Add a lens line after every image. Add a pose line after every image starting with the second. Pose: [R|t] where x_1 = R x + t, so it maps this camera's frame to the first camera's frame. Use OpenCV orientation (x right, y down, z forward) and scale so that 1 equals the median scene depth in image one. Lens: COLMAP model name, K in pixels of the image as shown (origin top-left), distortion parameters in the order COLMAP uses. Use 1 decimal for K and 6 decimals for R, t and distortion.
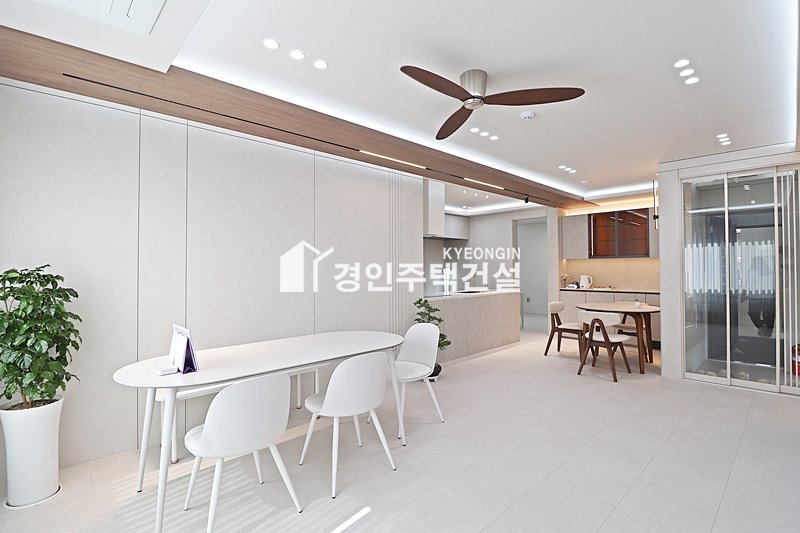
lens RADIAL K [[369.8, 0, 403.0], [0, 369.8, 259.9], [0, 0, 1]] dist [-0.003396, -0.012914]
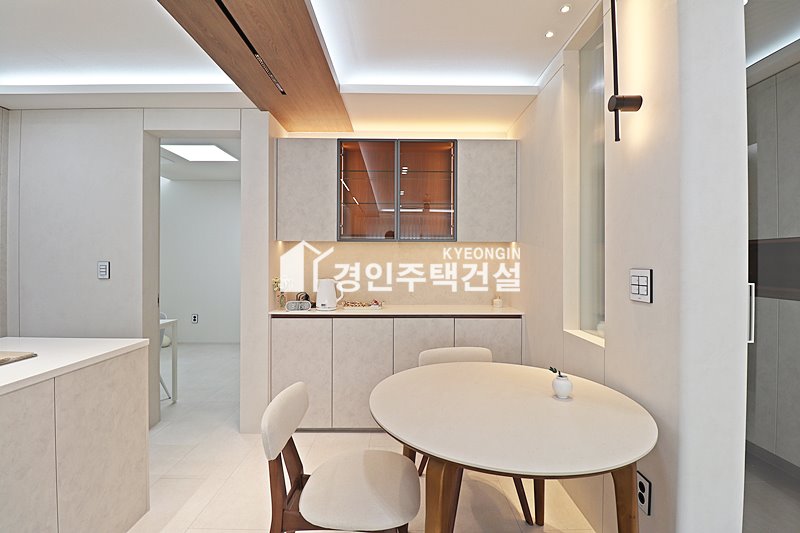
lens RADIAL K [[369.8, 0, 403.0], [0, 369.8, 259.9], [0, 0, 1]] dist [-0.003396, -0.012914]
pose [[0.680278, 0.007183, 0.732919, 0.274003], [-0.022242, 0.999694, 0.010846, 0.014391], [-0.732616, -0.023680, 0.680230, 0.750200]]
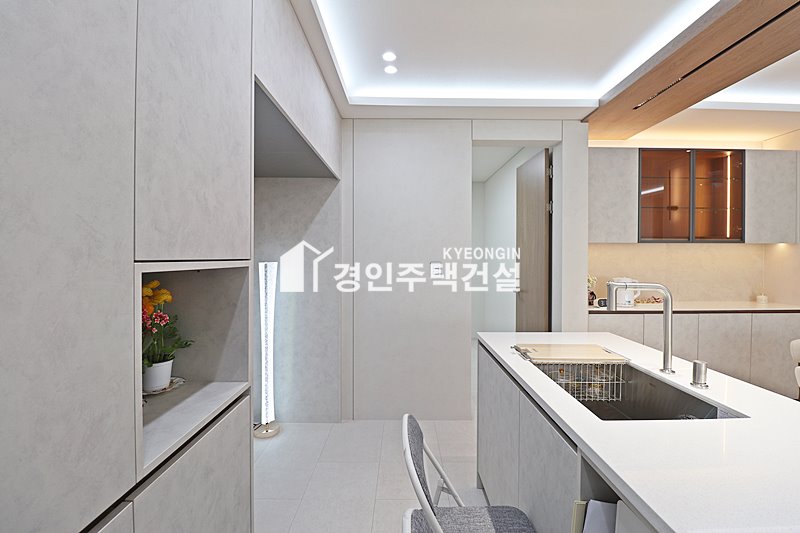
lens RADIAL K [[369.8, 0, 403.0], [0, 369.8, 259.9], [0, 0, 1]] dist [-0.003396, -0.012914]
pose [[0.688246, -0.000259, 0.725477, -0.052626], [-0.020292, 0.999602, 0.019607, 0.017994], [-0.725193, -0.028215, 0.687967, 1.038680]]
